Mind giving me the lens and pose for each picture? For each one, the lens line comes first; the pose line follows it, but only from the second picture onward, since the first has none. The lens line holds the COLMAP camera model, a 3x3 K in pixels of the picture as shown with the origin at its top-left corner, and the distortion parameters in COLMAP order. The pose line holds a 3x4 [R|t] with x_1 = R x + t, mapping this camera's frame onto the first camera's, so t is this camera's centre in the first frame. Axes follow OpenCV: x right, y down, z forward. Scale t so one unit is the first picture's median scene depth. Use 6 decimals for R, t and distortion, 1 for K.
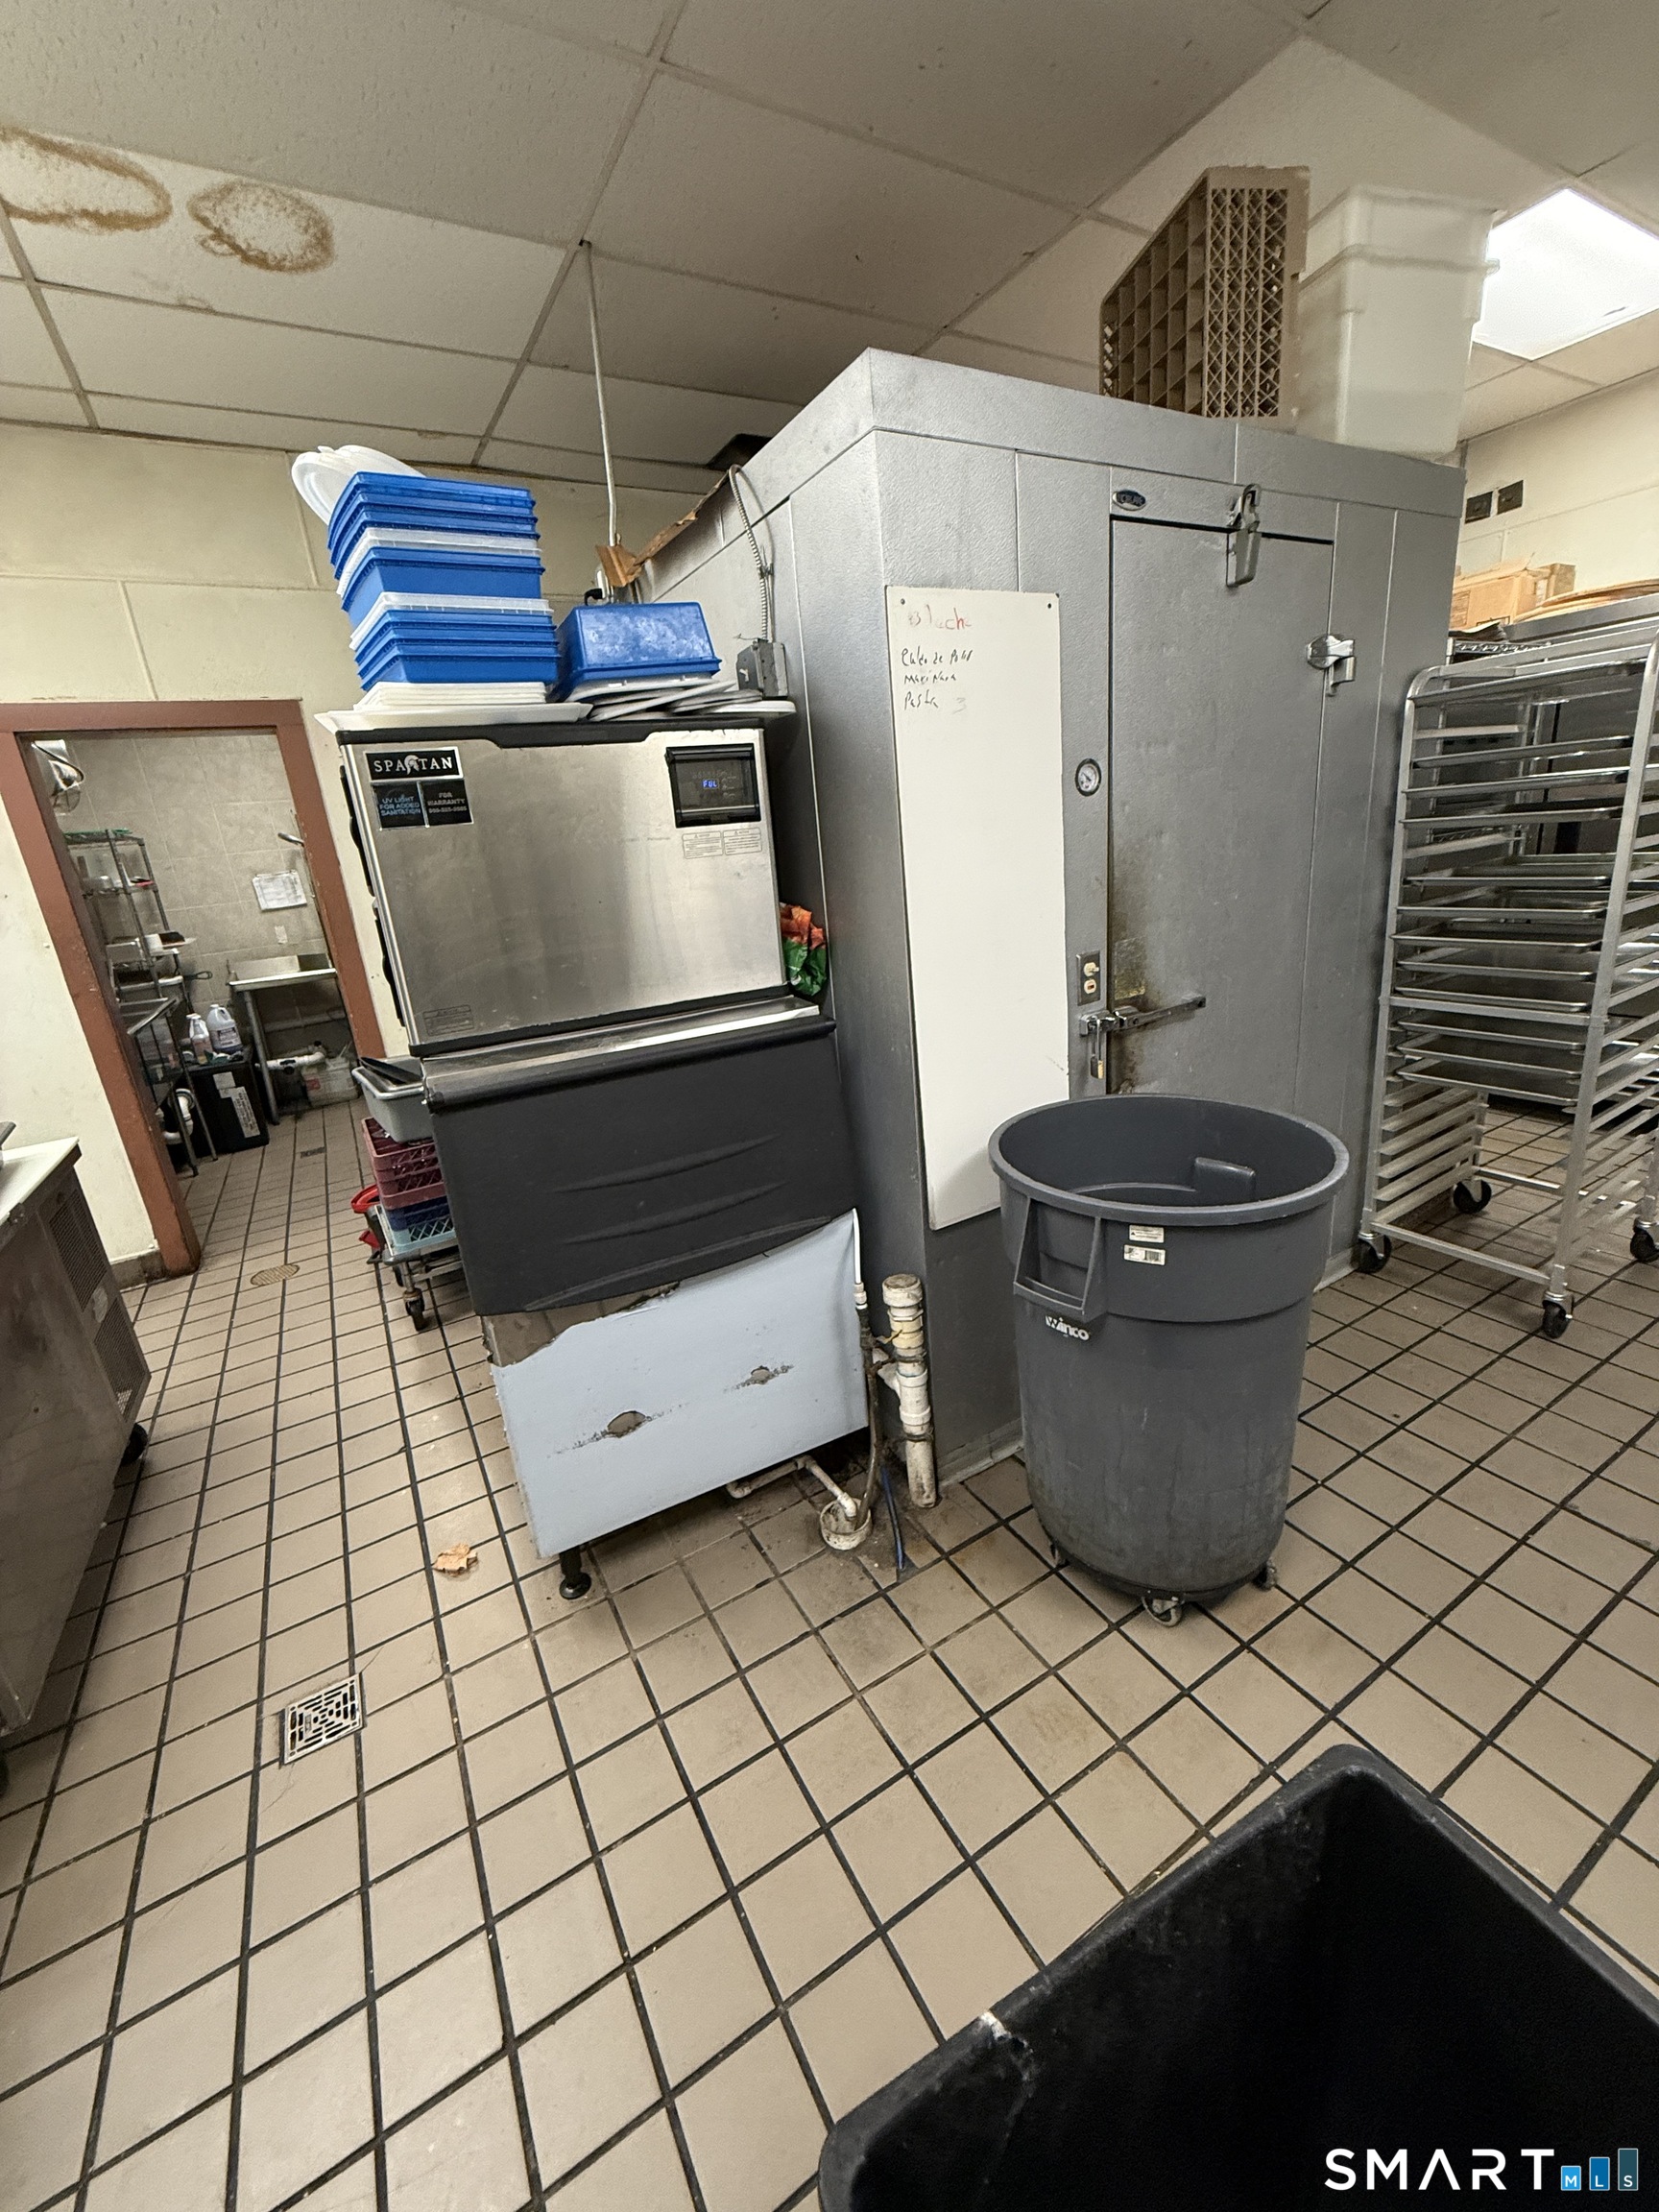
lens RADIAL K [[879.5, 0, 827.2], [0, 879.5, 1103.0], [0, 0, 1]] dist [0.000714, -0.000075]
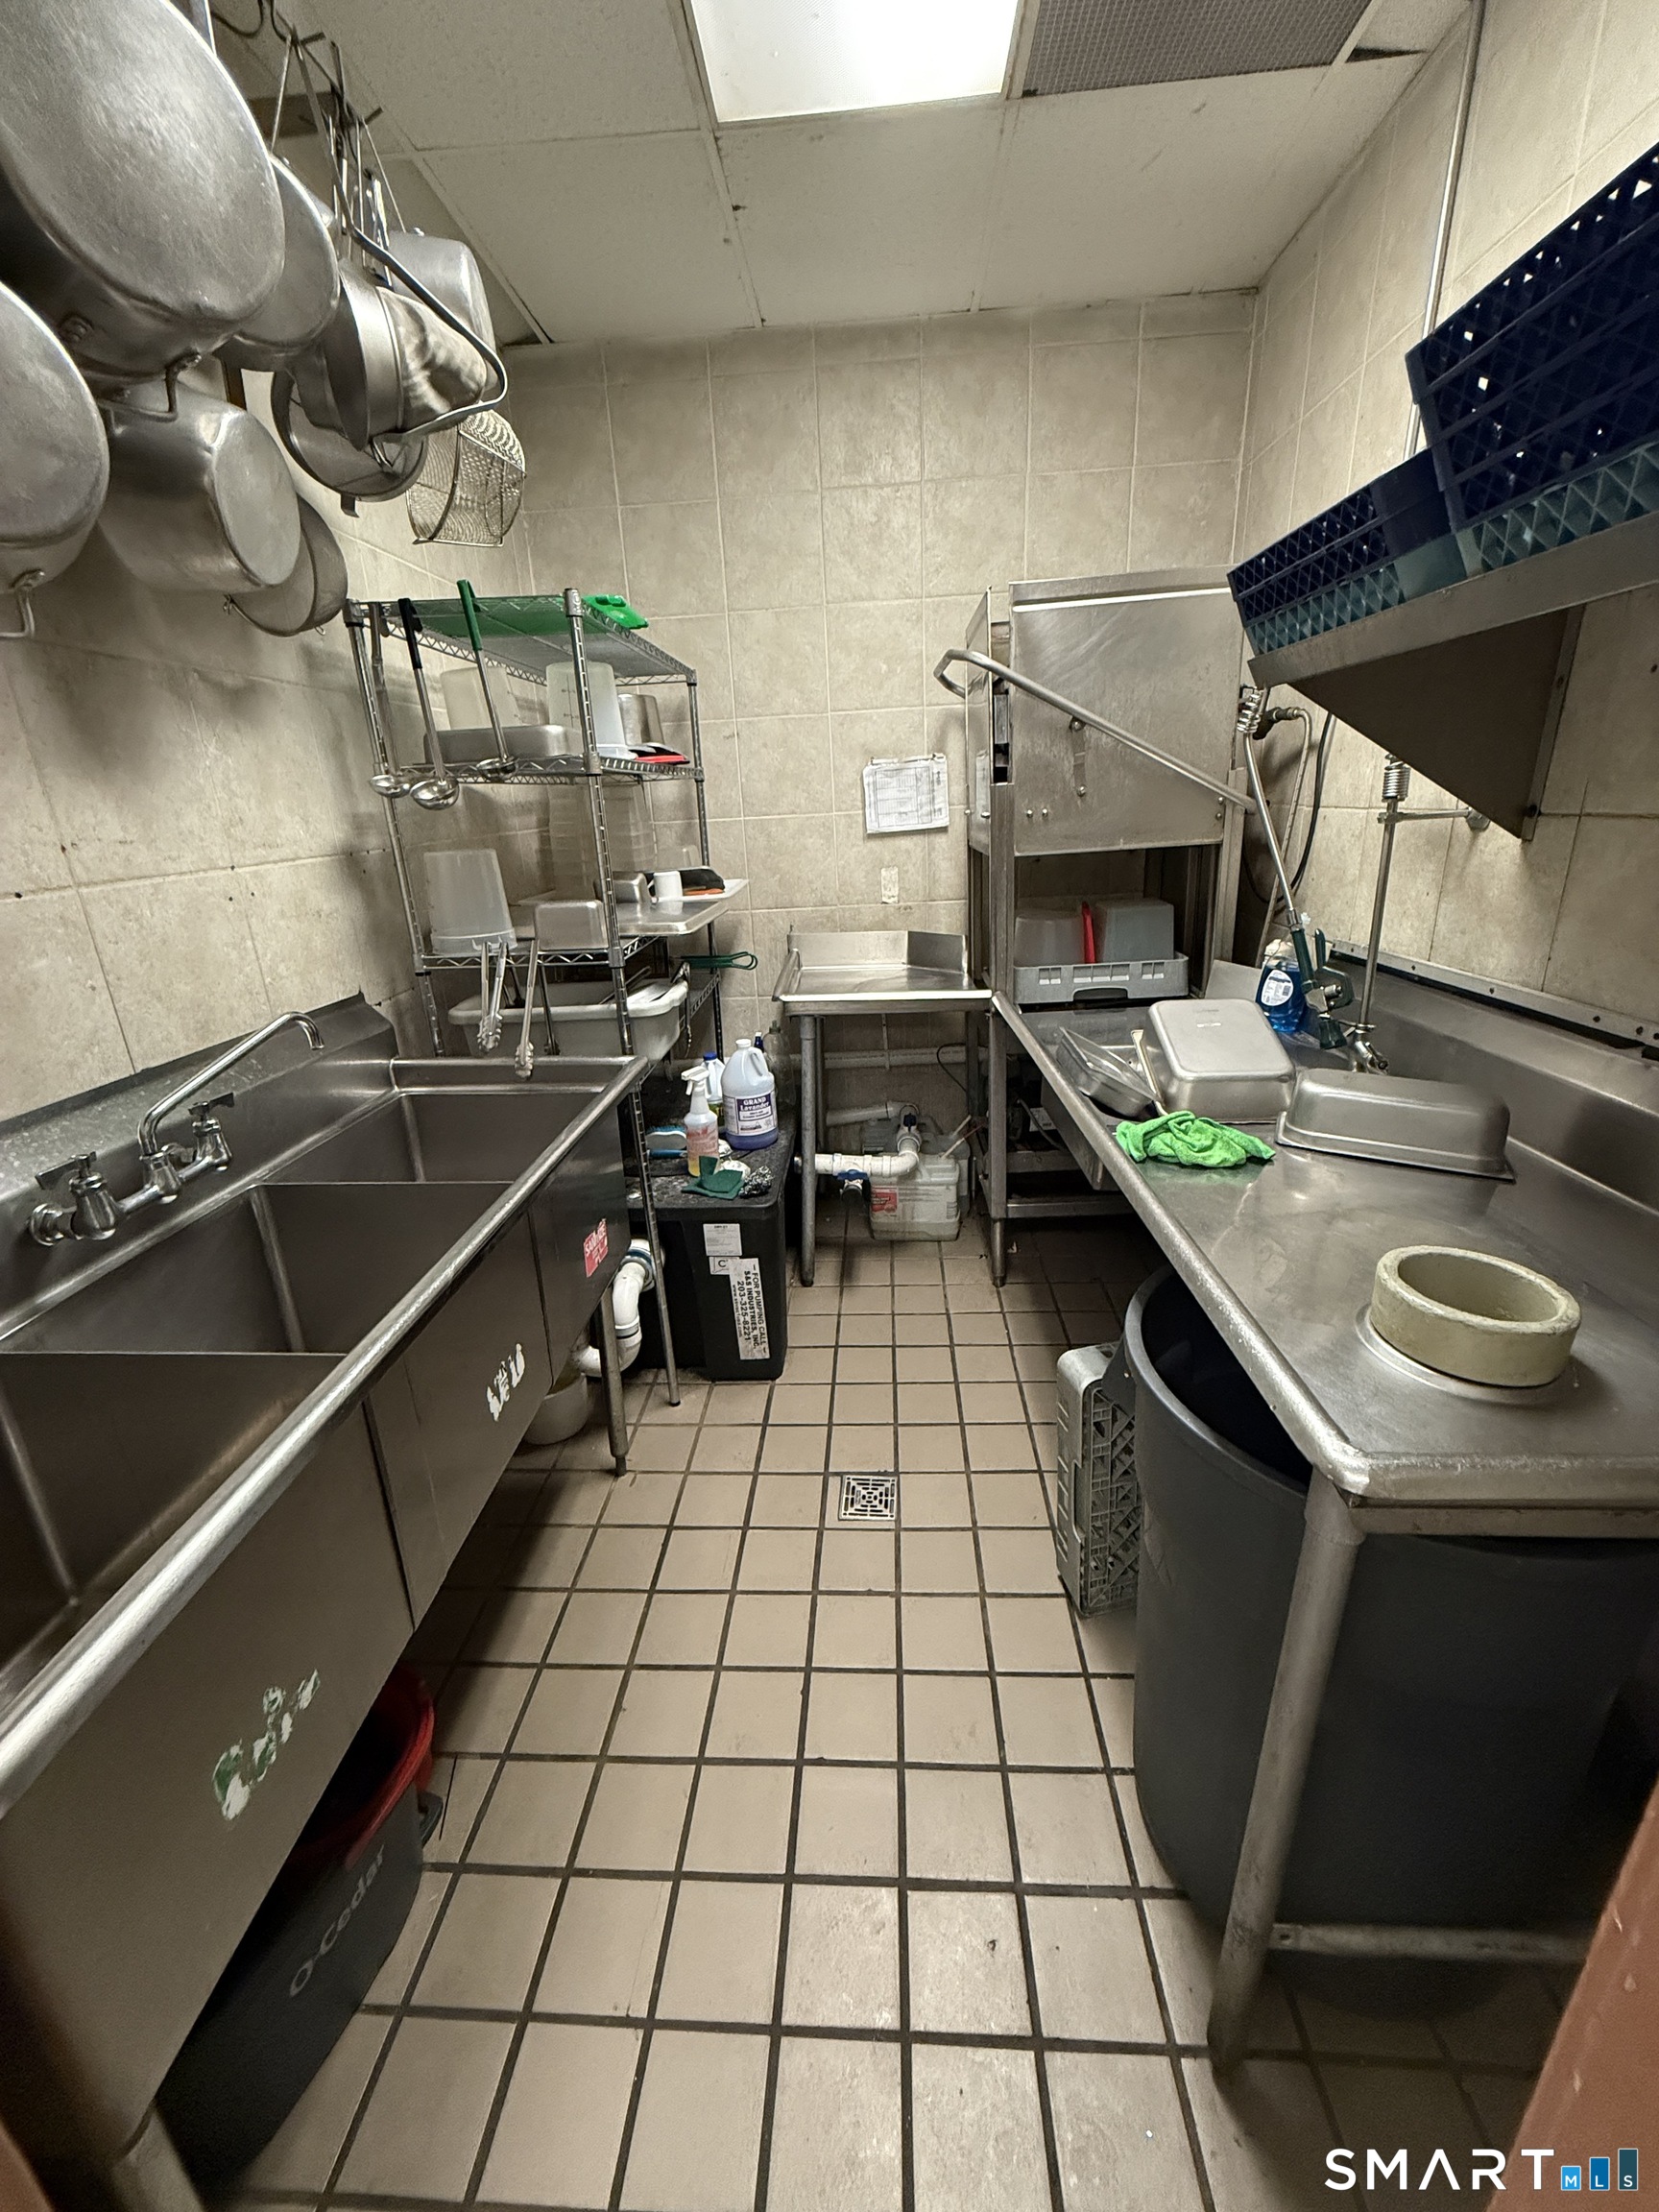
lens RADIAL K [[879.5, 0, 828.8], [0, 879.5, 1102.6], [0, 0, 1]] dist [0.000714, -0.000075]
pose [[0.836013, 0.232591, -0.496974, -0.397811], [-0.195389, 0.972536, 0.126476, -0.136707], [0.512742, -0.008632, 0.858499, 0.589838]]
